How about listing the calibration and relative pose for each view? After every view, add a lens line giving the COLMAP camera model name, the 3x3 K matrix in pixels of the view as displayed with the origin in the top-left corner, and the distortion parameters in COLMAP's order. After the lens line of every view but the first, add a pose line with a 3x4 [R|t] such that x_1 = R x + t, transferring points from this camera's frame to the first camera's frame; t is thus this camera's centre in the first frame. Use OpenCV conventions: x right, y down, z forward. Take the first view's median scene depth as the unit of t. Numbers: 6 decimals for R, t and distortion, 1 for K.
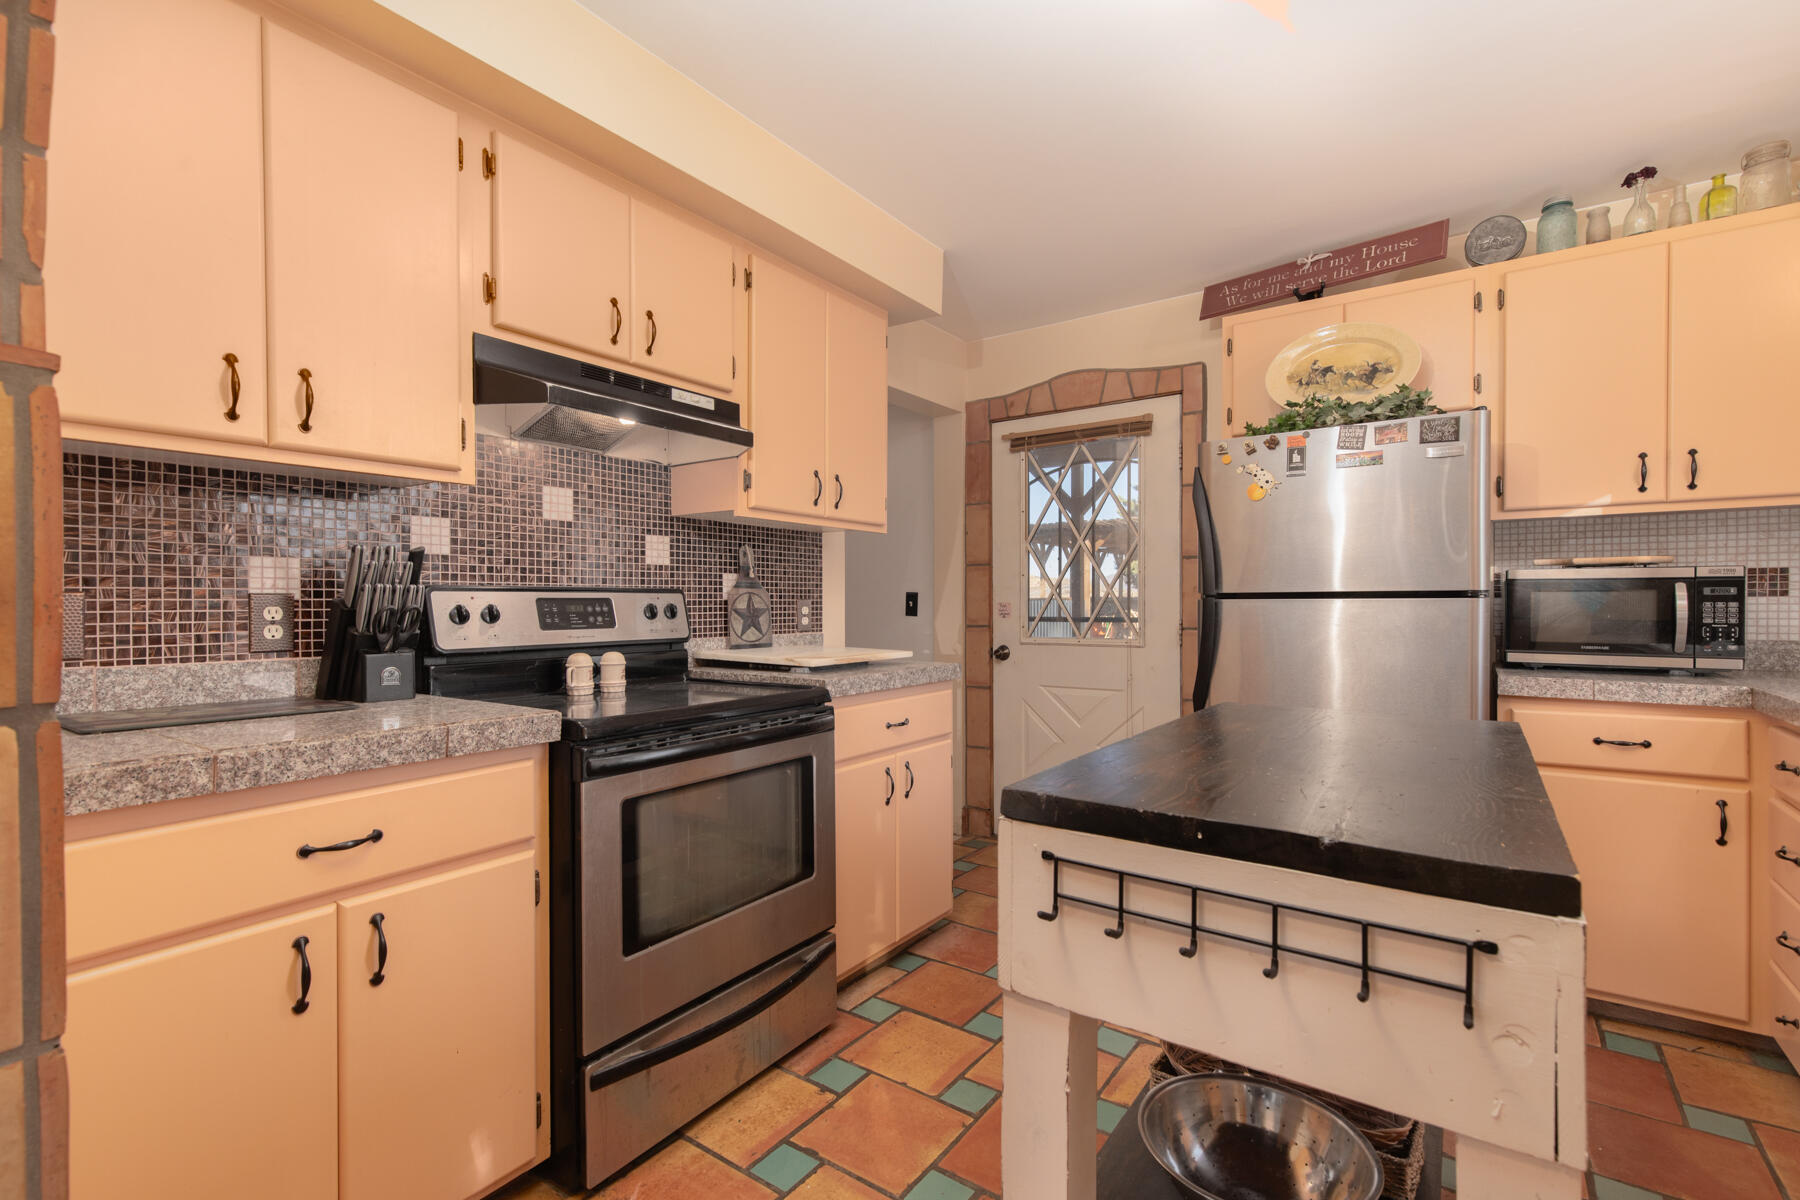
lens RADIAL K [[803.8, 0, 910.9], [0, 803.8, 603.2], [0, 0, 1]] dist [0.005968, -0.000335]
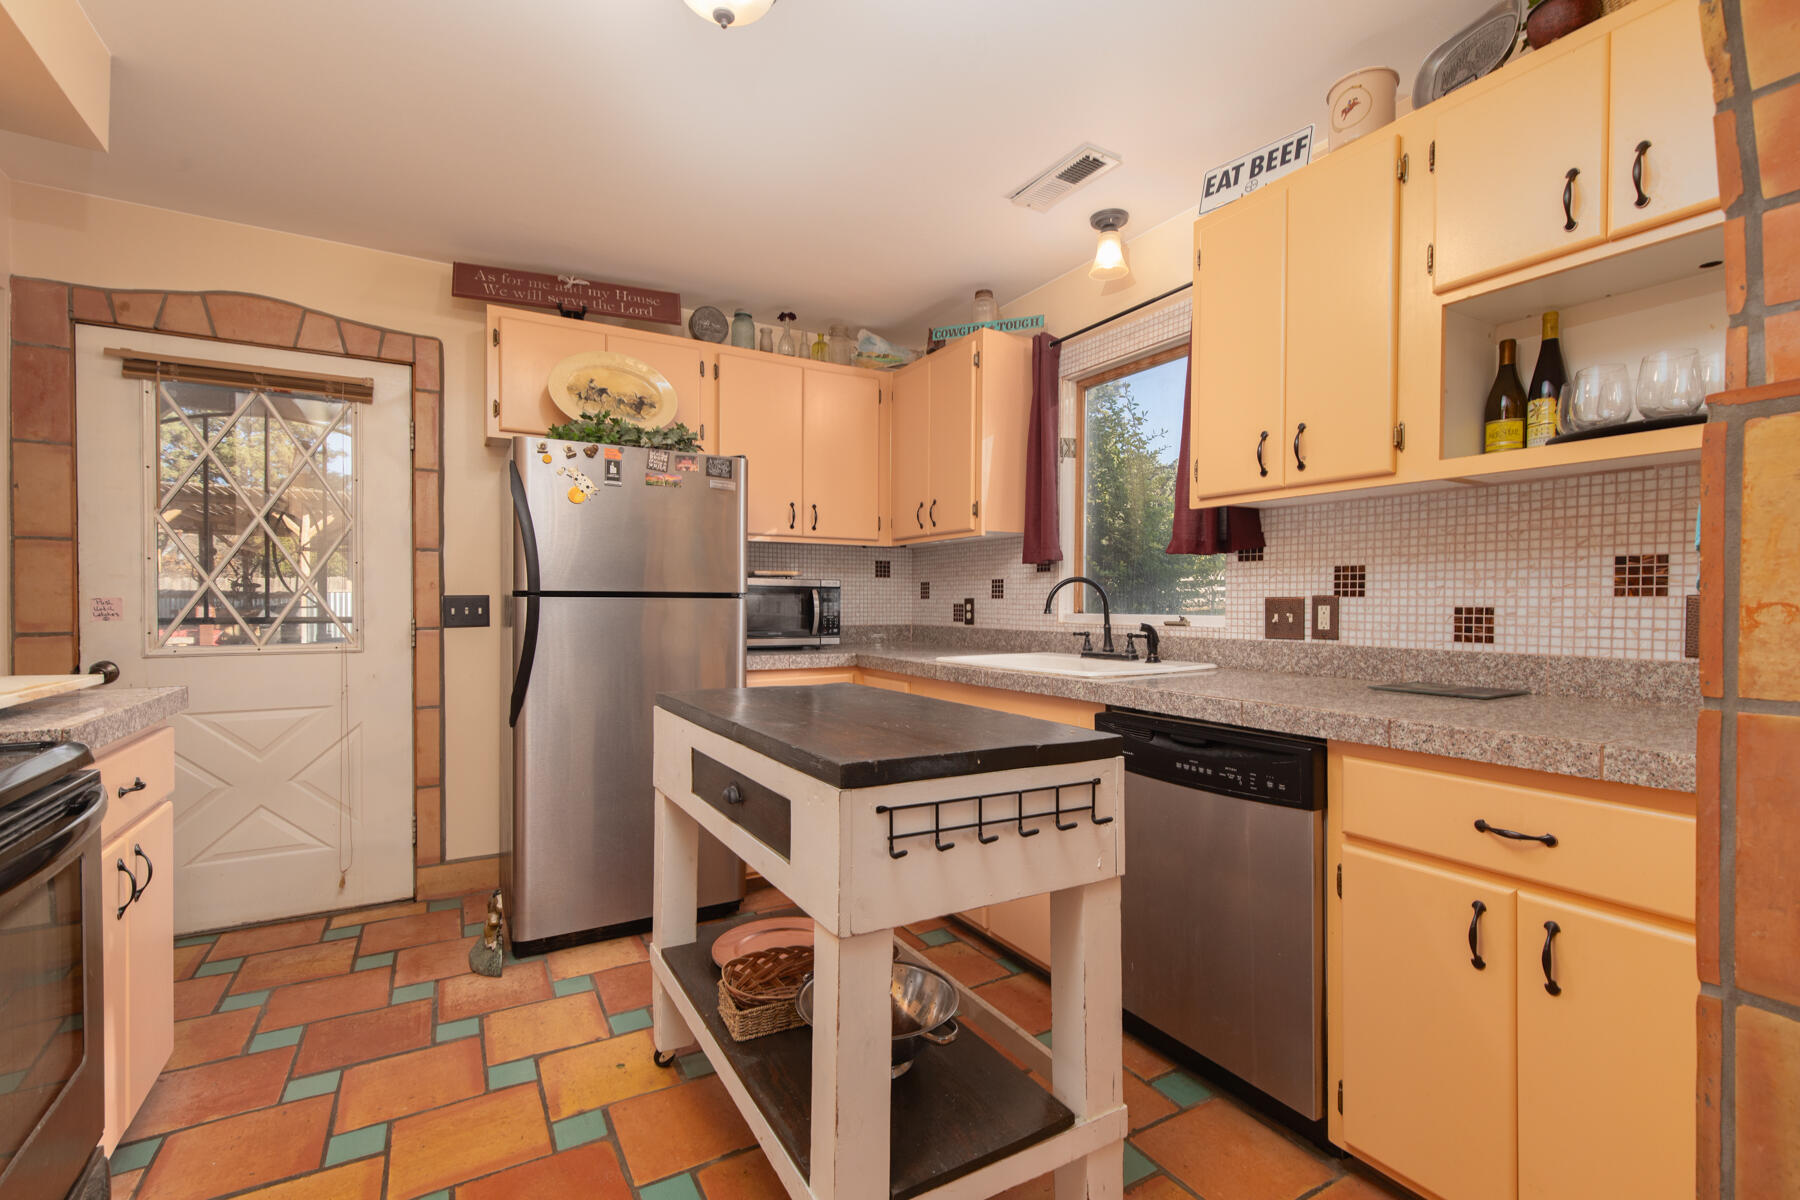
lens RADIAL K [[803.8, 0, 915.3], [0, 803.8, 600.4], [0, 0, 1]] dist [0.005968, -0.000335]
pose [[0.414251, 0.006382, 0.910140, -0.314130], [-0.006183, 0.999972, -0.004197, 0.000330], [-0.910142, -0.003889, 0.414279, 0.151684]]
